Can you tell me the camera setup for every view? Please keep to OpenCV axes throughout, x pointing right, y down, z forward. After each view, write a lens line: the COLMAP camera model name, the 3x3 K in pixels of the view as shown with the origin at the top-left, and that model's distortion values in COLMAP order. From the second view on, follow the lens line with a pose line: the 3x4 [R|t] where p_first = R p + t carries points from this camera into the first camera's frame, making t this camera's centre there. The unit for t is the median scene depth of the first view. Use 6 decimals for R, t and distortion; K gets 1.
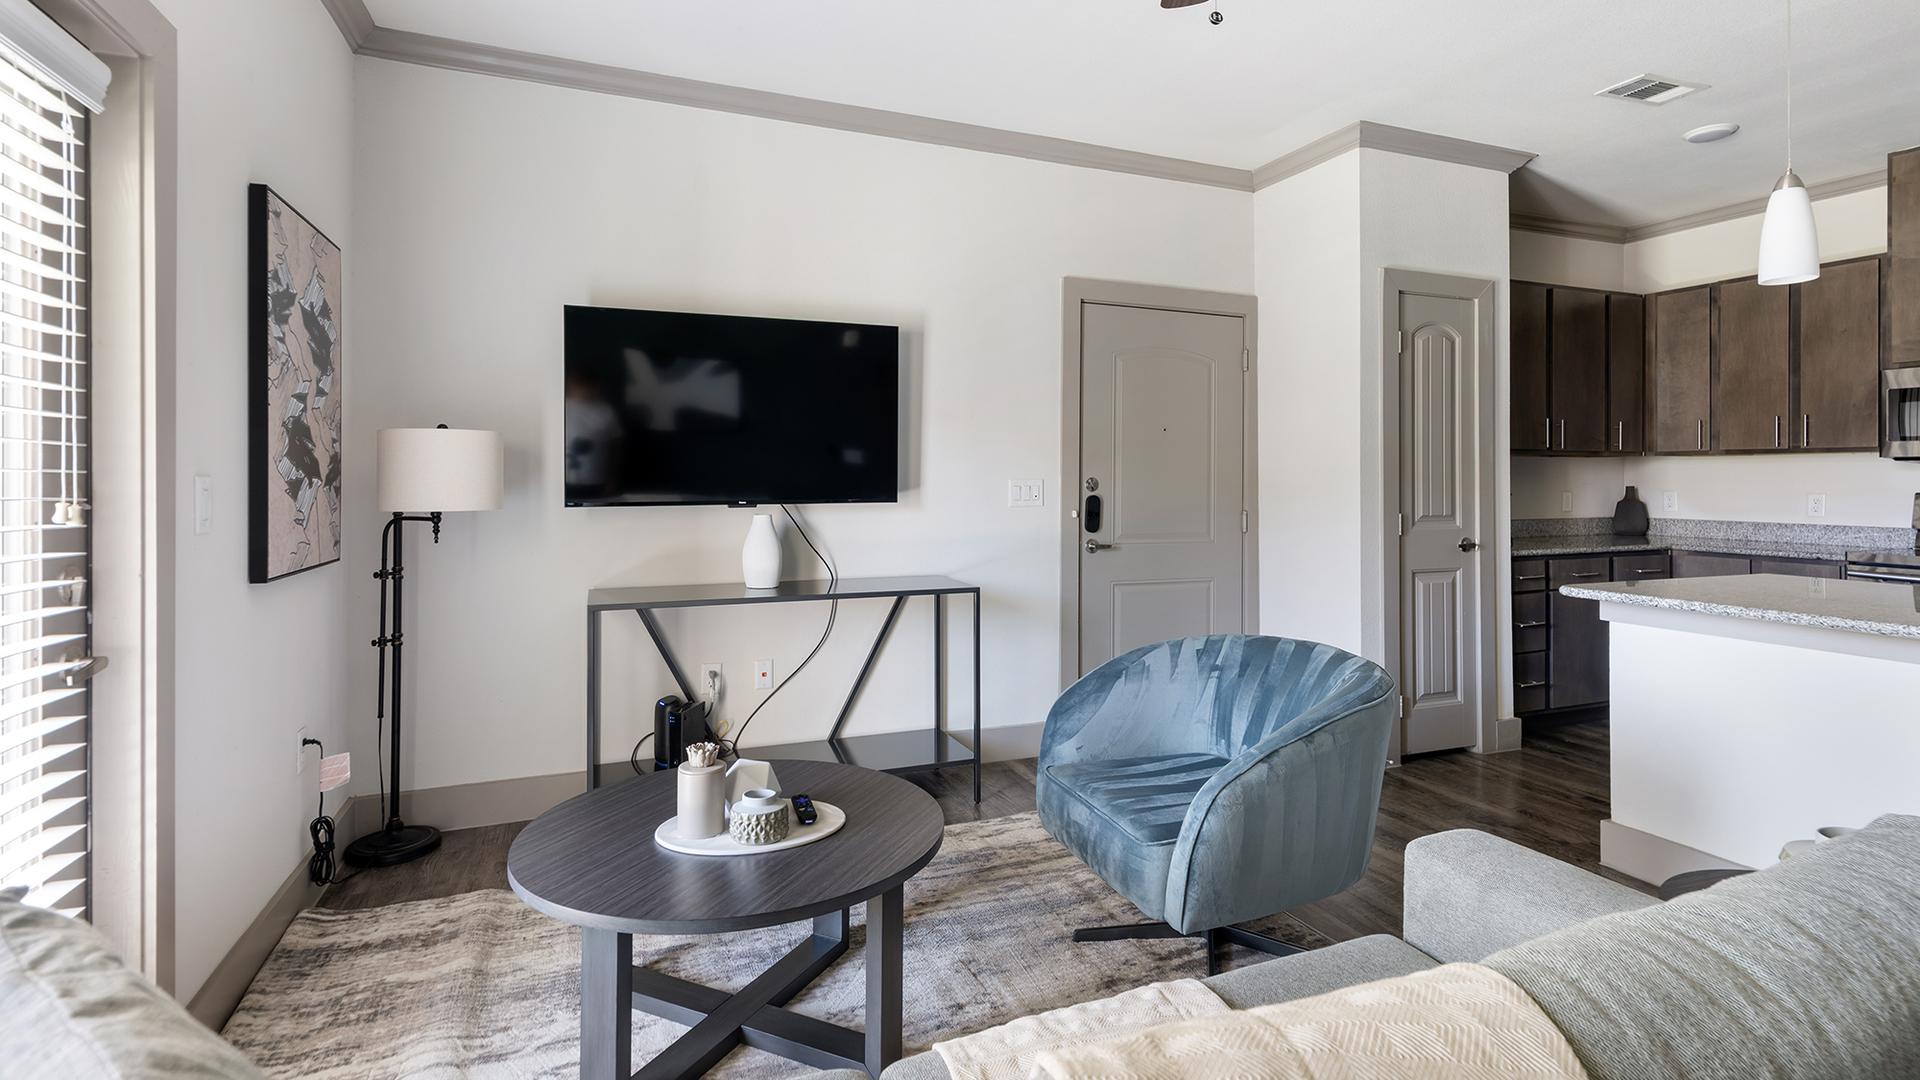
lens RADIAL K [[910.1, 0, 962.3], [0, 910.1, 471.2], [0, 0, 1]] dist [0.000172, -0.000517]
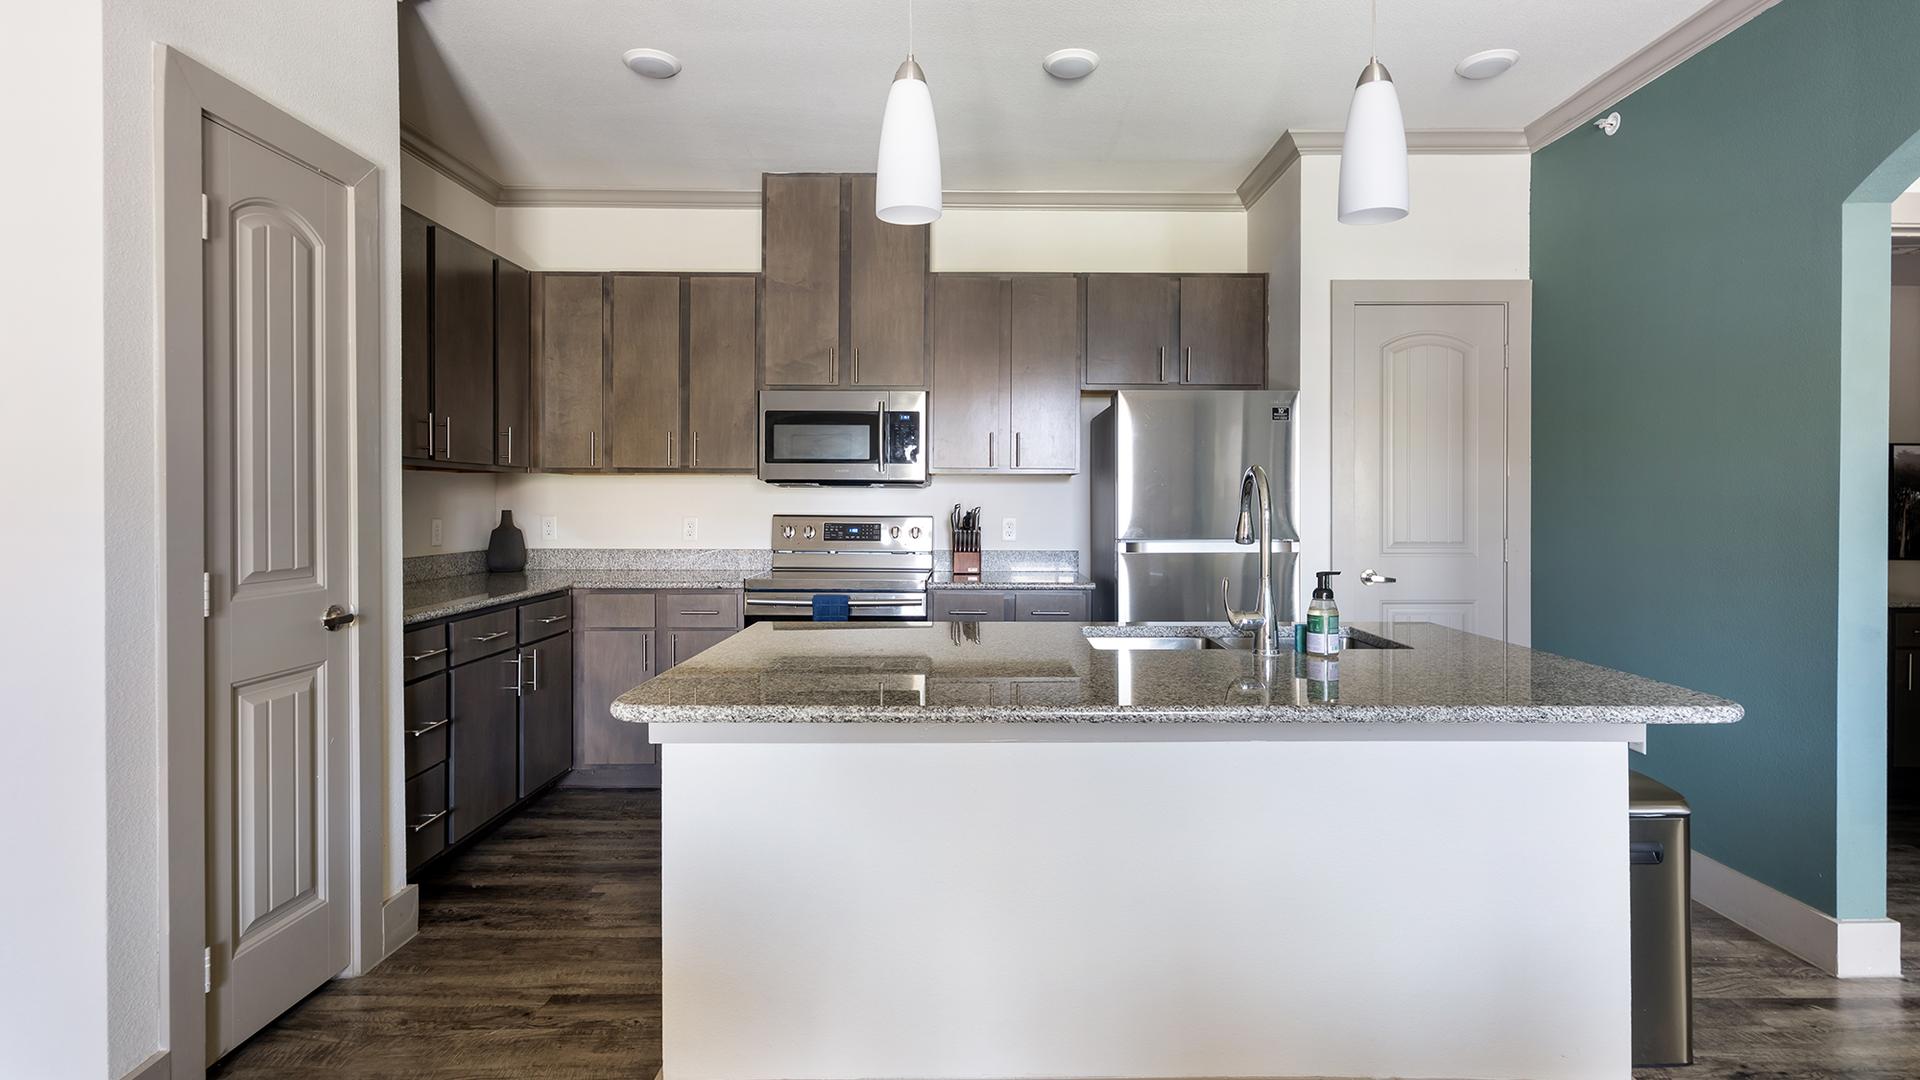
lens RADIAL K [[927.2, 0, 968.2], [0, 927.2, 508.2], [0, 0, 1]] dist [0.008539, 0.000339]
pose [[0.367136, -0.006807, 0.930142, 0.159887], [-0.007574, 0.999918, 0.010308, 0.003844], [-0.930137, -0.010829, 0.367054, 0.418945]]
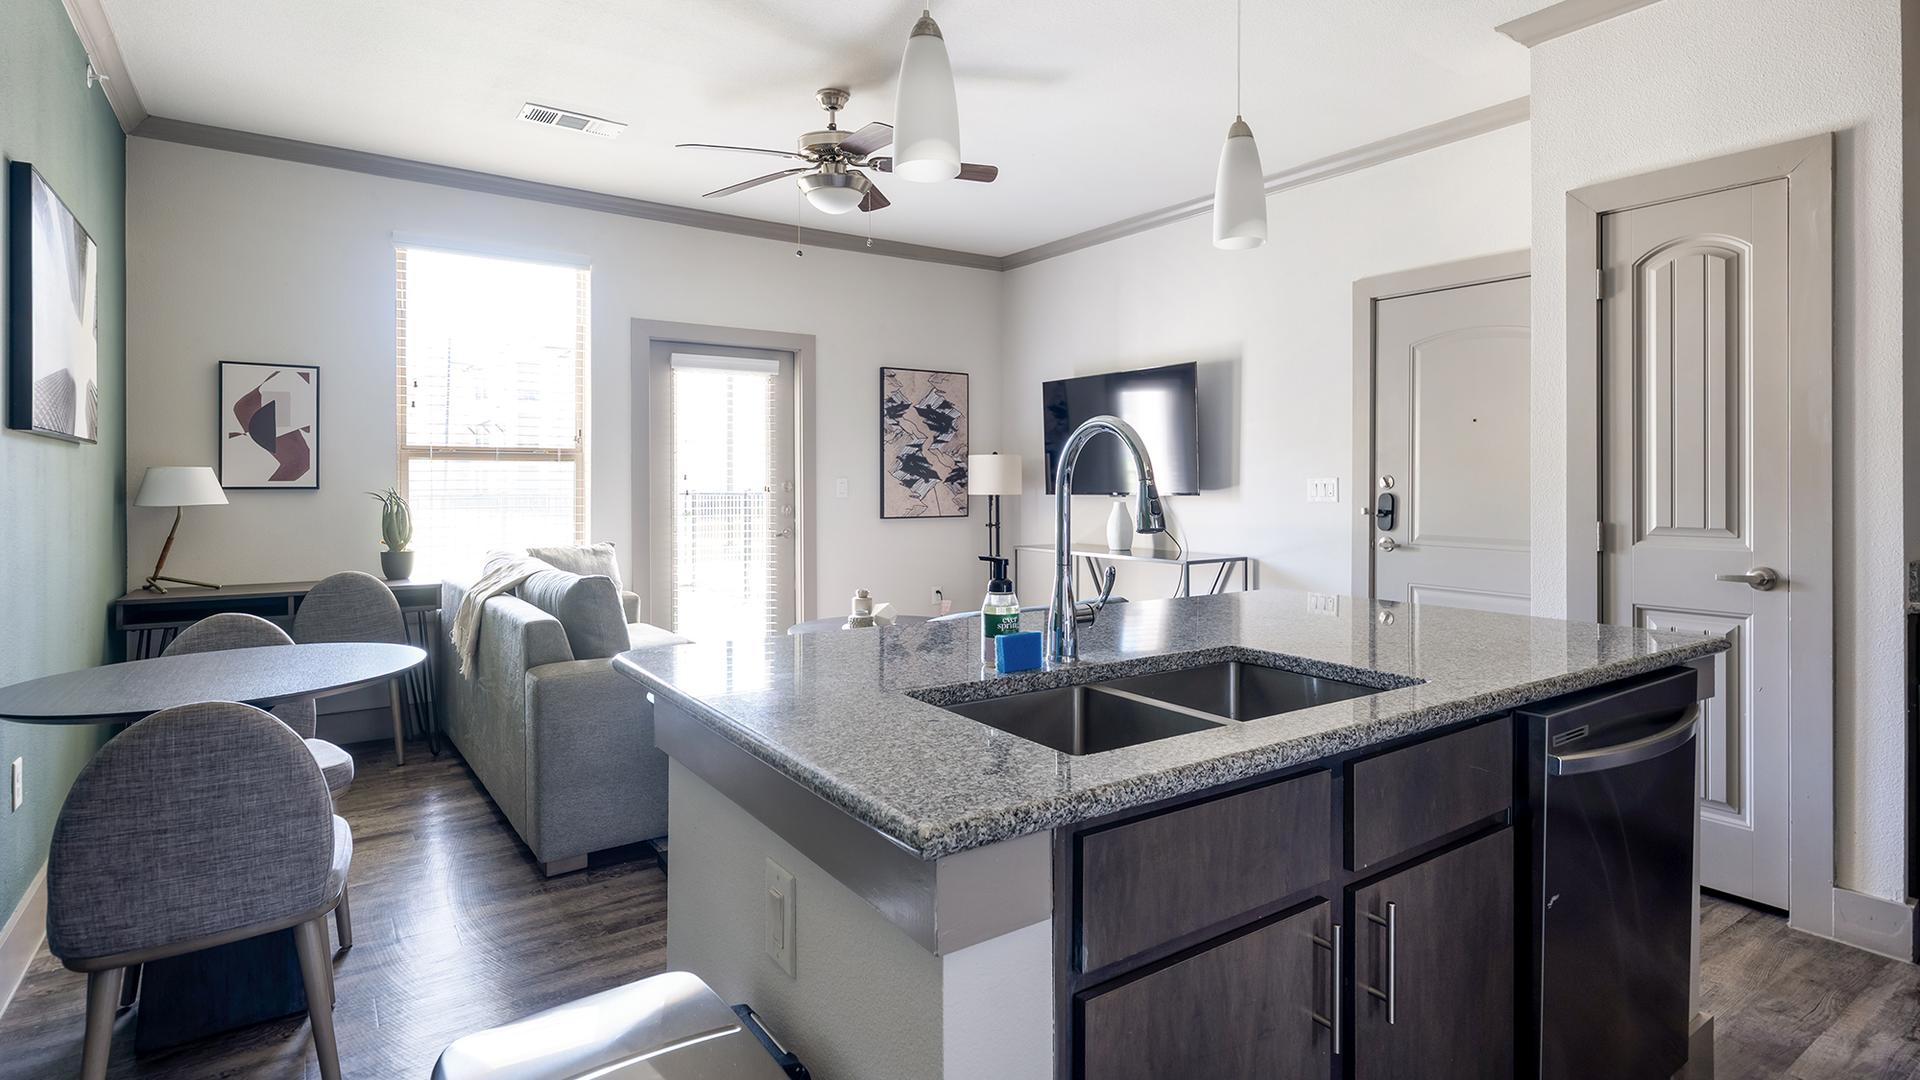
lens RADIAL K [[952.5, 0, 1001.2], [0, 952.5, 482.2], [0, 0, 1]] dist [0.002462, 0.000397]
pose [[0.259929, -0.001898, -0.965626, 1.035040], [0.008433, 0.999964, 0.000304, 0.010283], [0.965591, -0.008223, 0.259936, 0.325409]]
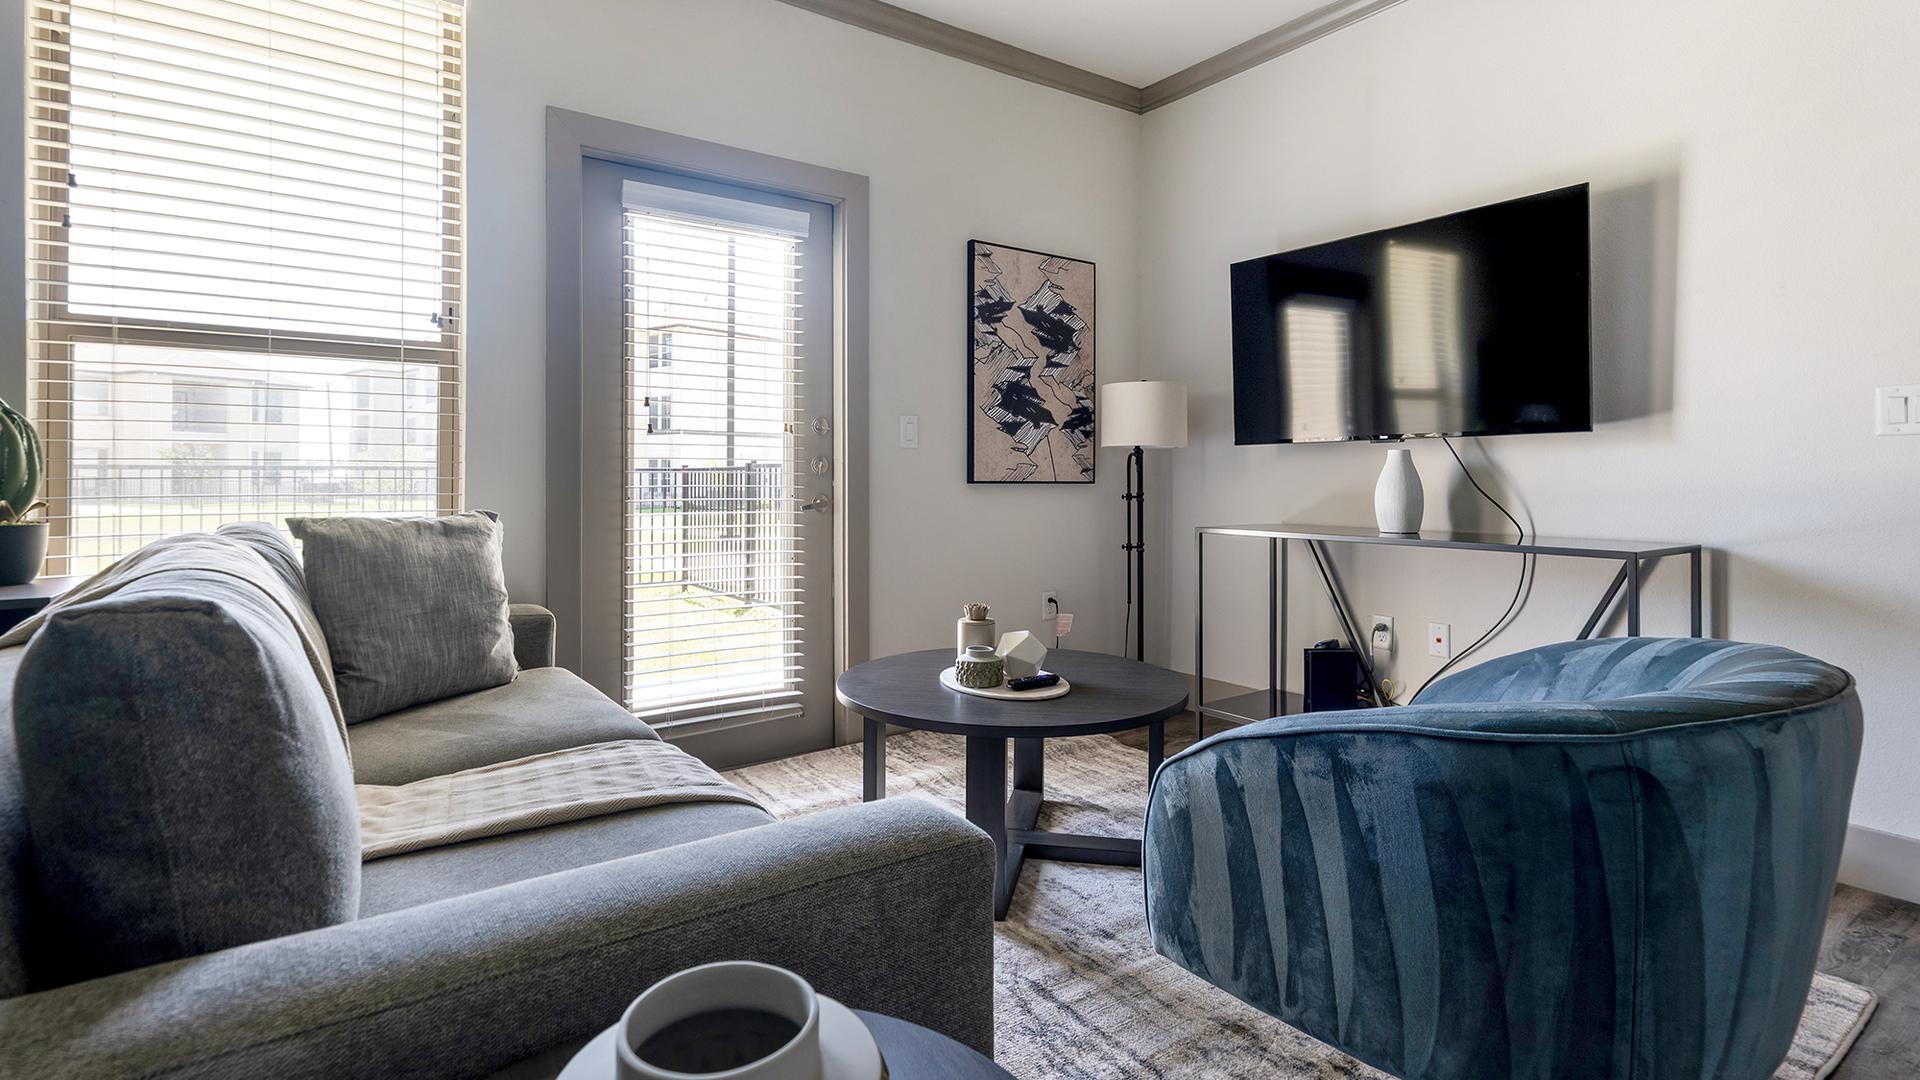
lens RADIAL K [[912.7, 0, 994.0], [0, 912.7, 475.1], [0, 0, 1]] dist [0.001053, 0.000122]
pose [[0.261635, -0.004903, -0.965154, 0.432088], [0.005342, 0.999979, -0.003632, 0.060097], [0.965152, -0.004206, 0.261656, 0.321799]]
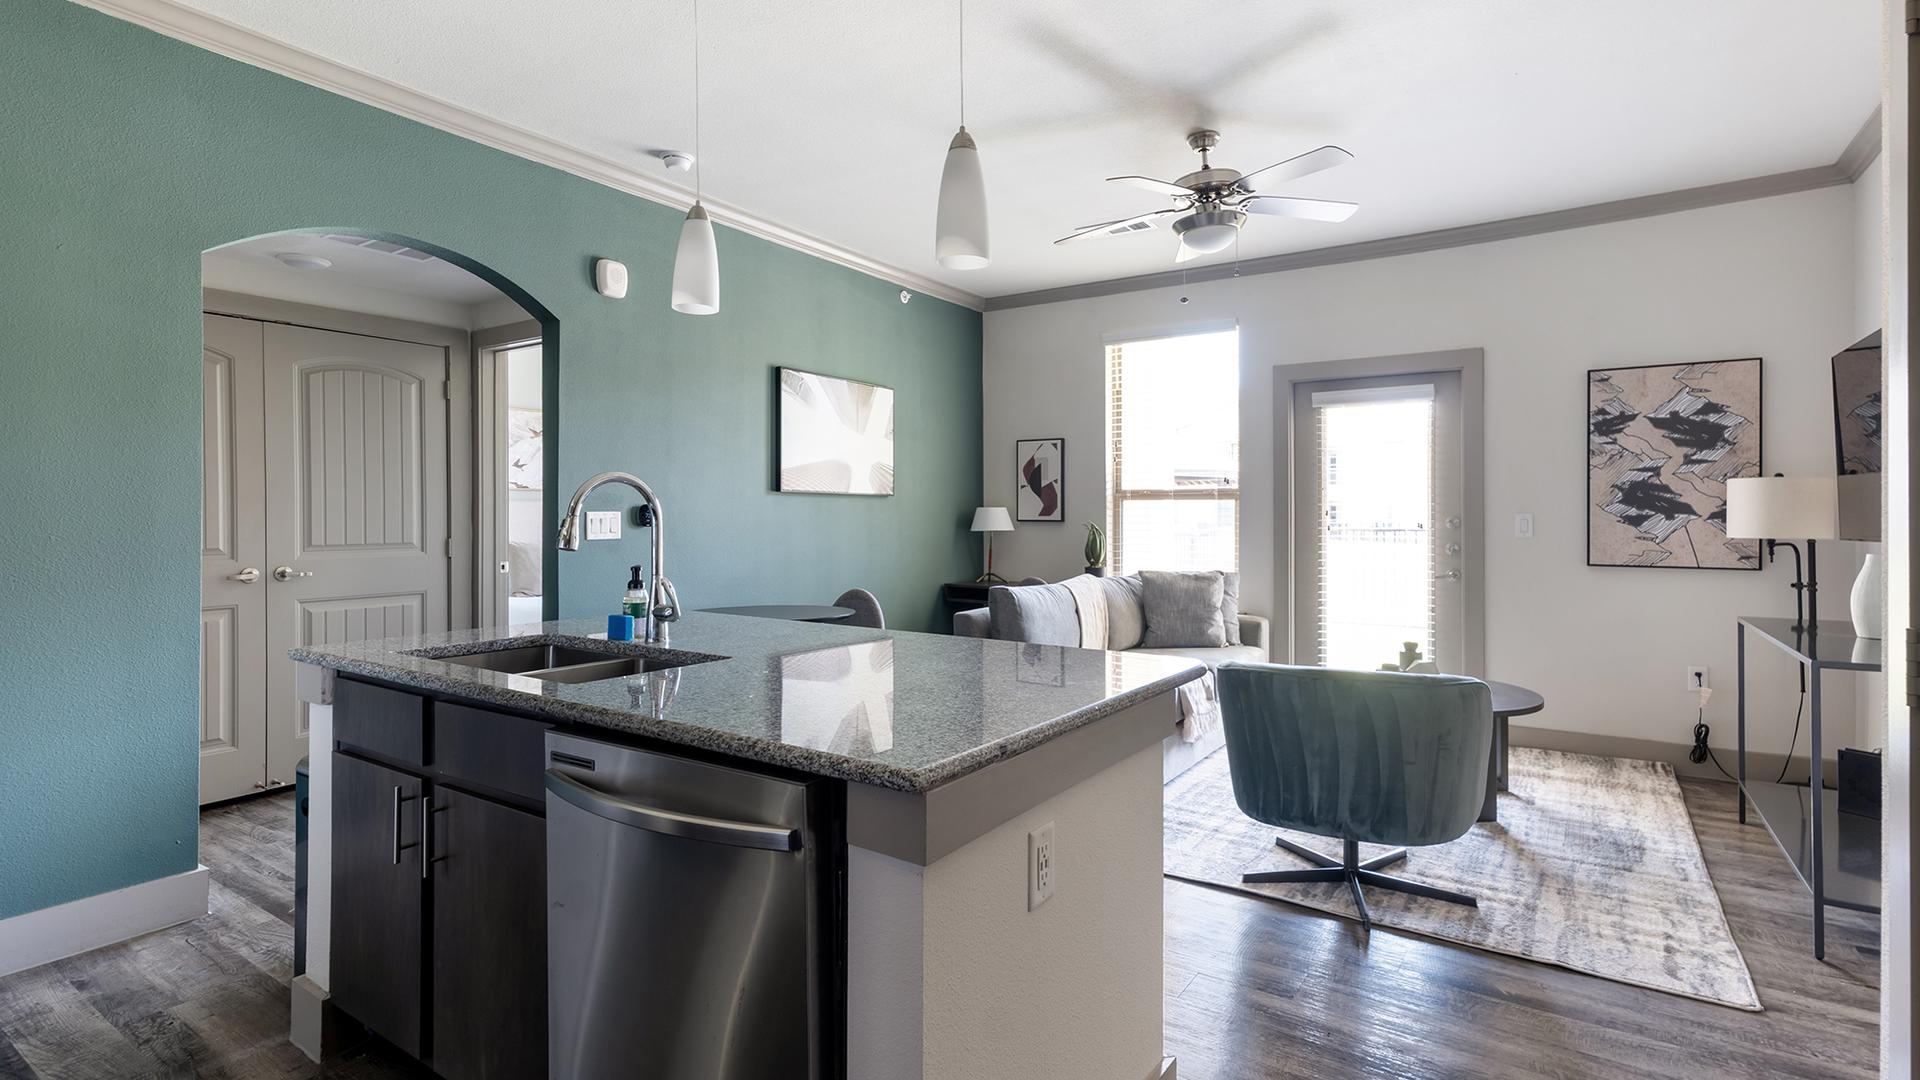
lens RADIAL K [[950.8, 0, 963.5], [0, 950.8, 517.8], [0, 0, 1]] dist [0.003250, 0.000099]
pose [[-0.819138, -0.004832, -0.573576, 0.839165], [-0.000514, 0.999970, -0.007691, 0.017136], [0.573596, -0.006005, -0.819116, 1.022749]]
